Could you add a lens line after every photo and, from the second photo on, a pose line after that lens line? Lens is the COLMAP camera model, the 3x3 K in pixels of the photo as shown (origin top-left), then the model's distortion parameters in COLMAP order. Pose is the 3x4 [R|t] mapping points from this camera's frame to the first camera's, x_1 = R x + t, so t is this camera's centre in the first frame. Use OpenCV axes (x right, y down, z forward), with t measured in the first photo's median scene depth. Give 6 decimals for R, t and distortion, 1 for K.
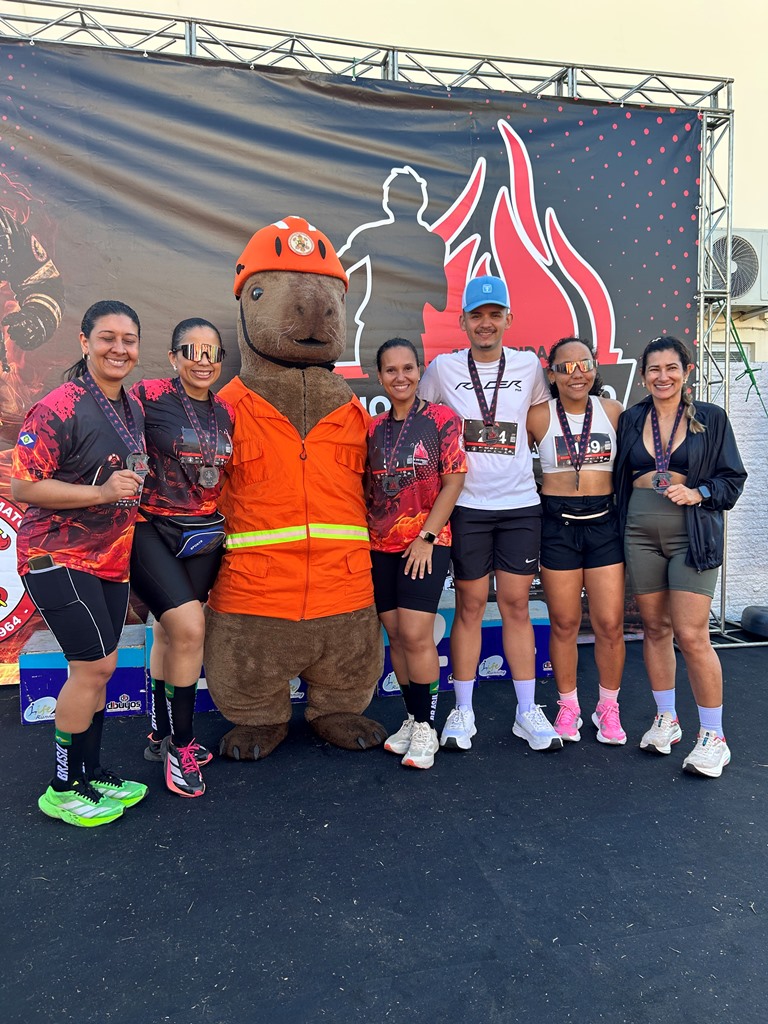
lens RADIAL K [[821.8, 0, 382.2], [0, 821.8, 508.8], [0, 0, 1]] dist [0.034783, -0.034376]
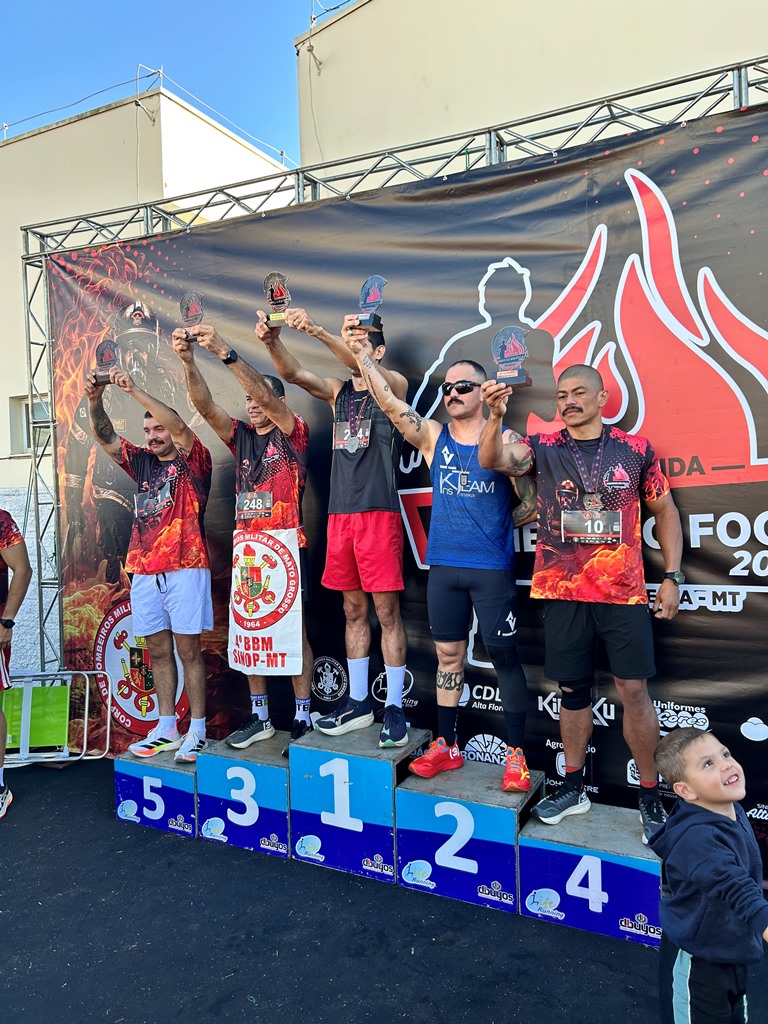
lens RADIAL K [[777.3, 0, 376.9], [0, 777.3, 509.5], [0, 0, 1]] dist [0.046736, -0.044976]
pose [[0.751102, 0.008834, -0.660127, 0.454260], [-0.041830, 0.998538, -0.034232, -0.120241], [0.658859, 0.053325, 0.750374, 0.314461]]
